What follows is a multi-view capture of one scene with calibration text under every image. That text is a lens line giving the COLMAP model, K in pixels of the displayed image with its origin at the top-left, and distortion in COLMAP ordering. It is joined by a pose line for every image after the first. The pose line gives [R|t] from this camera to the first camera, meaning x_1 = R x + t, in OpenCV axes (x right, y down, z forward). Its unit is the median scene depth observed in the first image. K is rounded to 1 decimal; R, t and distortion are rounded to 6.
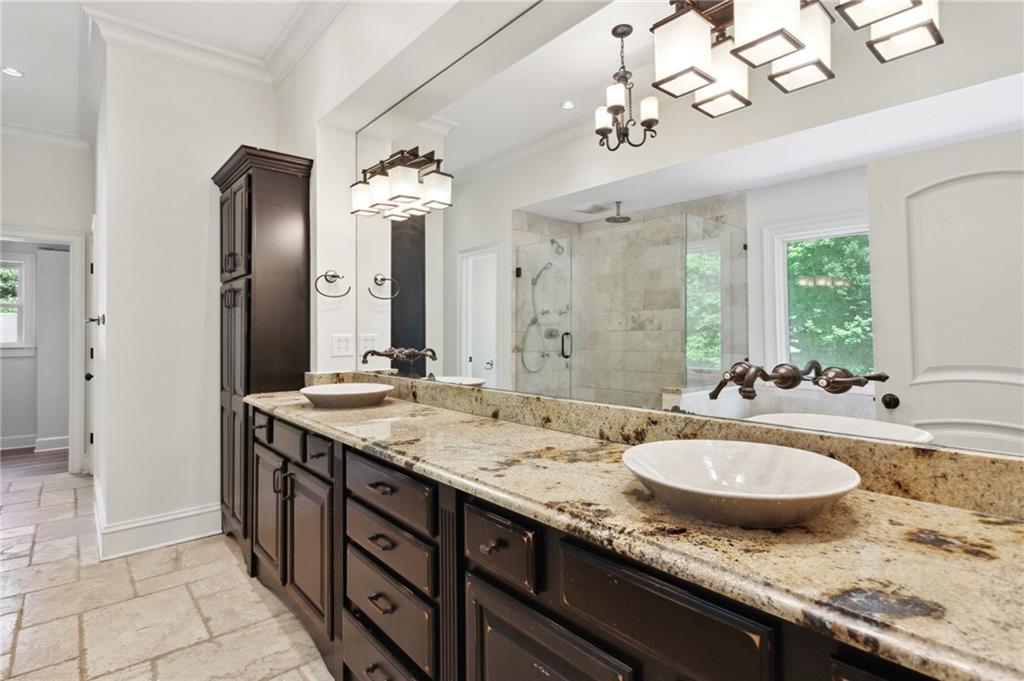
lens RADIAL K [[507.8, 0, 510.0], [0, 507.8, 338.6], [0, 0, 1]] dist [0.004920, -0.002128]
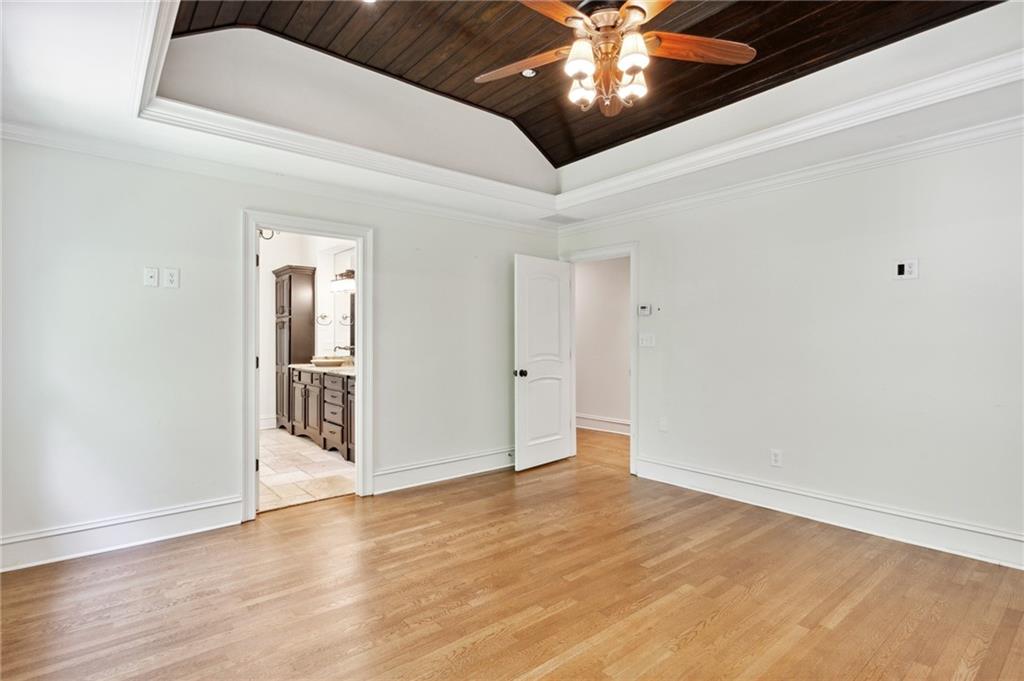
lens RADIAL K [[507.8, 0, 515.2], [0, 507.8, 342.0], [0, 0, 1]] dist [0.004920, -0.002128]
pose [[0.999968, -0.000390, -0.008040, 0.581514], [0.000352, 0.999989, -0.004707, 0.011081], [0.008042, 0.004704, 0.999957, -1.414443]]
